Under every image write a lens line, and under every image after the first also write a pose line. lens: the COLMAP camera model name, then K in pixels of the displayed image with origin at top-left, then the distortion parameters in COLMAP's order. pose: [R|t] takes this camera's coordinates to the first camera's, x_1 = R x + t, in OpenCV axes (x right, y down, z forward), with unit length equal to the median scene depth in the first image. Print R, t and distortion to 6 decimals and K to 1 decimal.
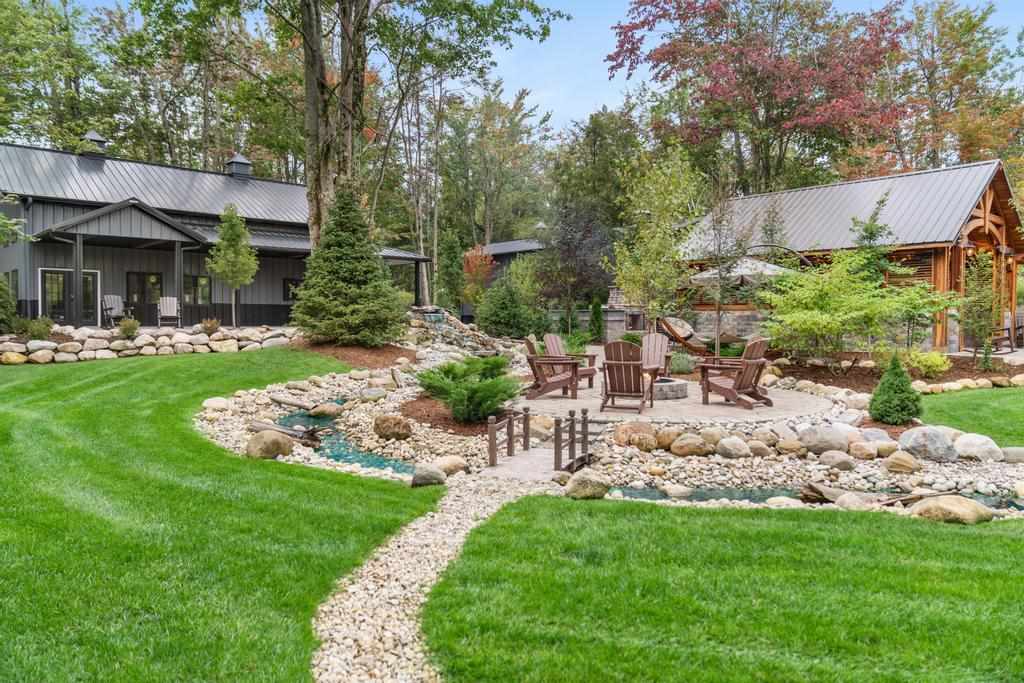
lens RADIAL K [[719.0, 0, 514.6], [0, 719.0, 336.0], [0, 0, 1]] dist [-0.026216, -0.004172]
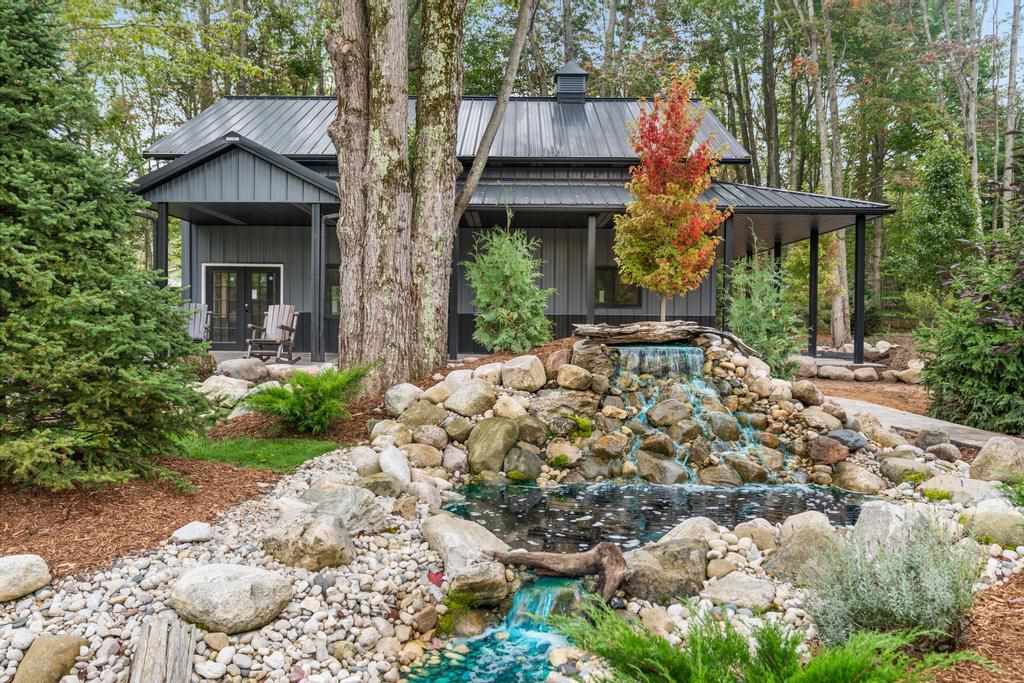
lens RADIAL K [[862.4, 0, 514.9], [0, 862.4, 339.2], [0, 0, 1]] dist [-0.016583, -0.003762]
pose [[0.727346, 0.013343, -0.686141, 0.128630], [-0.021784, 0.999756, -0.003652, -0.037490], [0.685925, 0.017603, 0.727460, 0.801613]]
